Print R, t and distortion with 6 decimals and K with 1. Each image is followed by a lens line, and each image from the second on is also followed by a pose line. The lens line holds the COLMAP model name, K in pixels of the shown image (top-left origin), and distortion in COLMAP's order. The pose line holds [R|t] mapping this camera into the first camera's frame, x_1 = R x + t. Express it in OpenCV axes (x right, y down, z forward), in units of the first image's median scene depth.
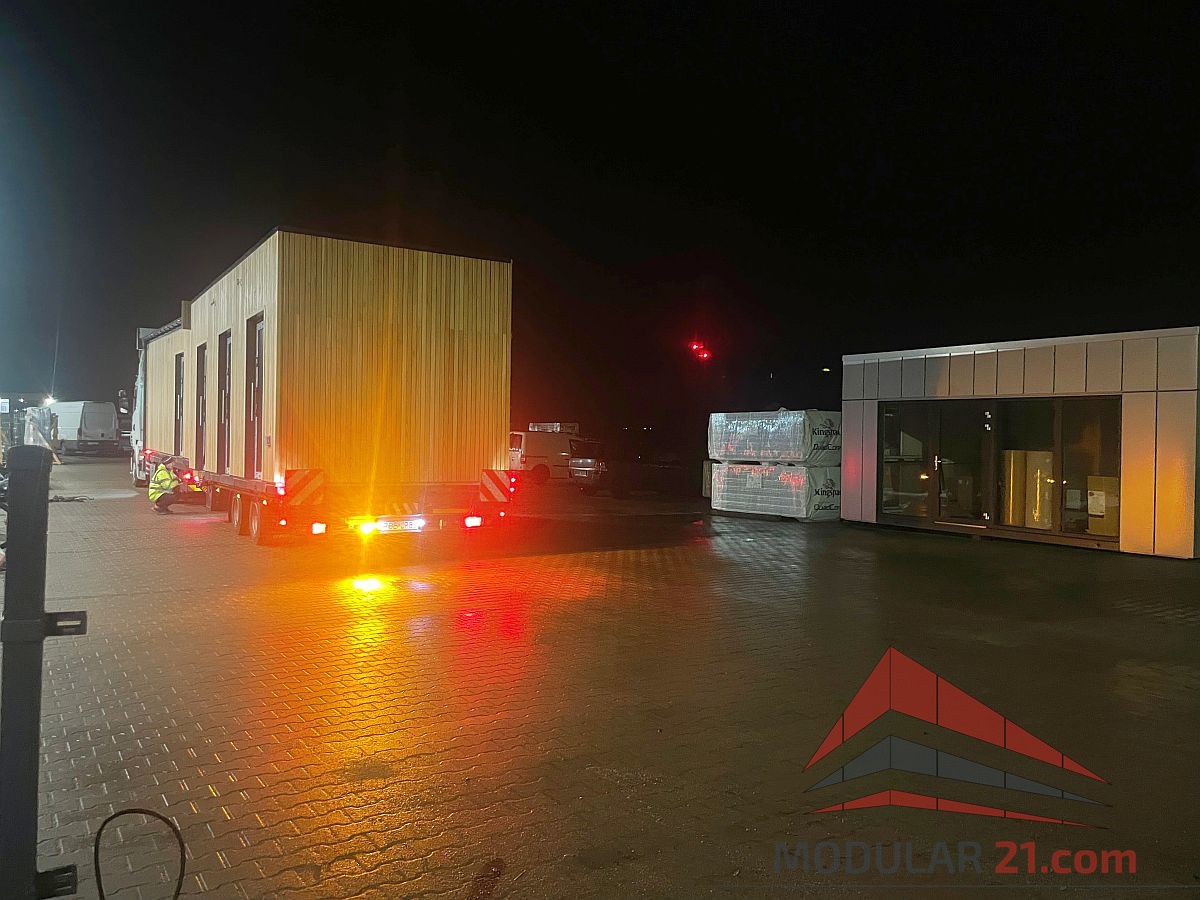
lens RADIAL K [[911.7, 0, 604.1], [0, 911.7, 447.4], [0, 0, 1]] dist [0.089365, -0.125558]
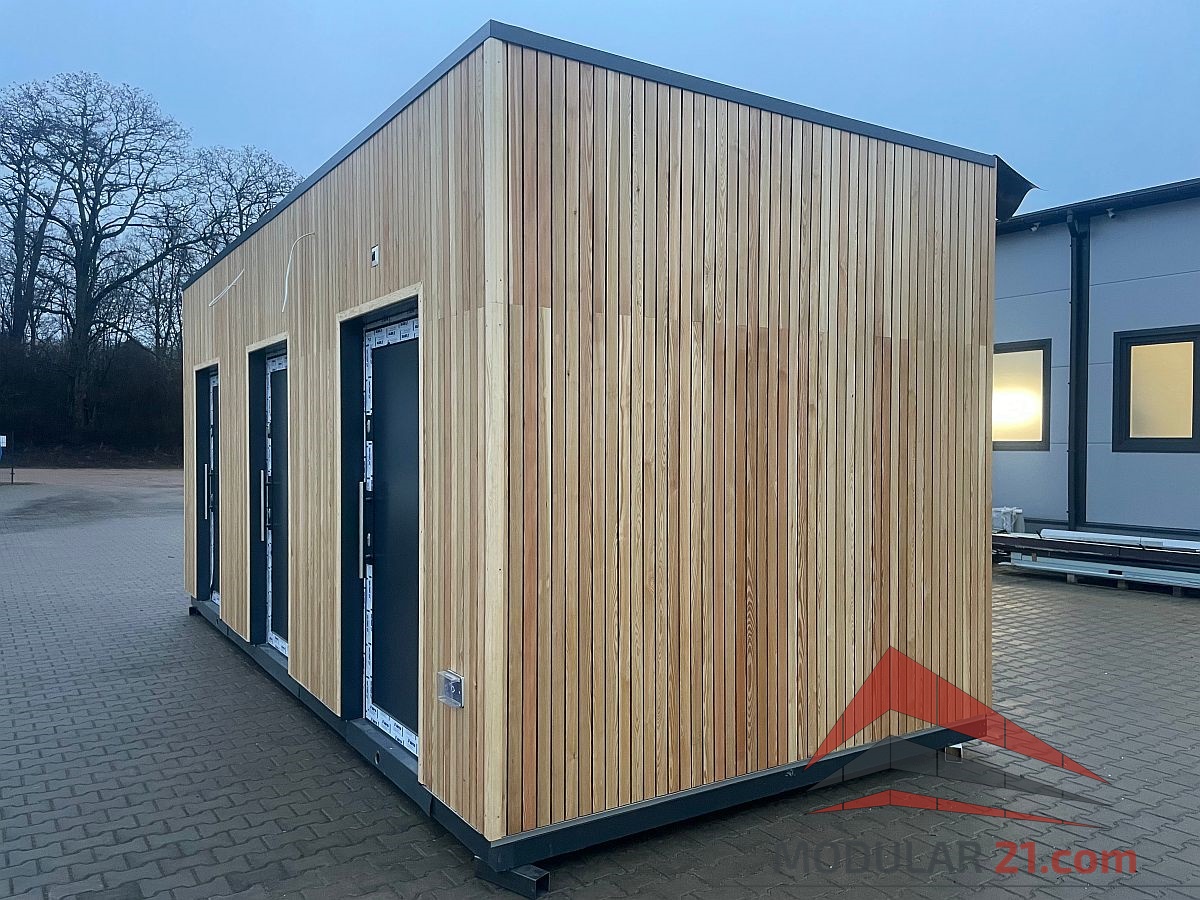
lens RADIAL K [[911.7, 0, 604.1], [0, 911.7, 447.4], [0, 0, 1]] dist [0.089365, -0.125558]
pose [[0.999543, -0.013634, 0.026983, -0.152097], [0.013546, 0.999902, 0.003425, -0.044853], [-0.027027, -0.003058, 0.999630, 0.321589]]
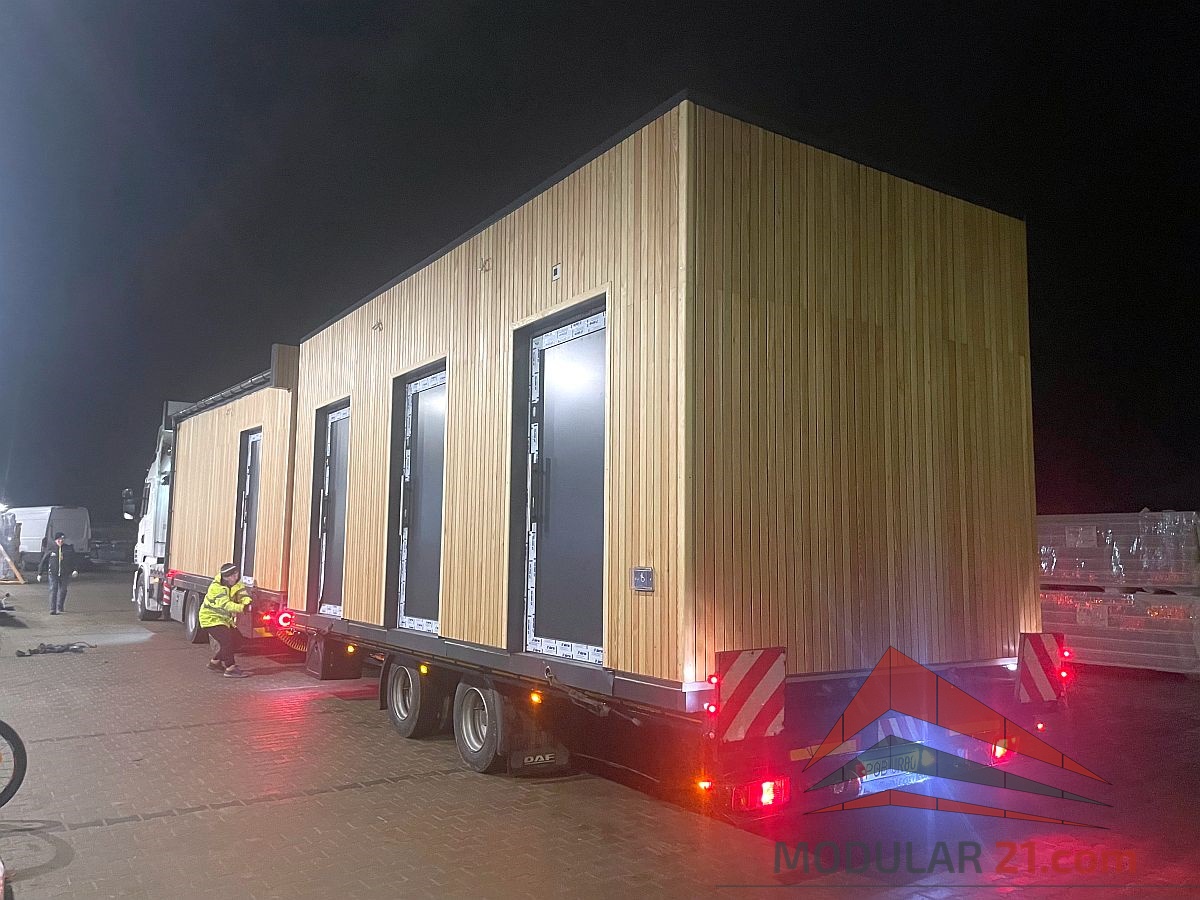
lens RADIAL K [[911.7, 0, 604.1], [0, 911.7, 447.4], [0, 0, 1]] dist [0.089365, -0.125558]
pose [[0.999200, -0.000057, 0.039988, -0.191421], [0.004623, 0.993461, -0.114082, -0.009137], [-0.039720, 0.114176, 0.992666, 0.273610]]
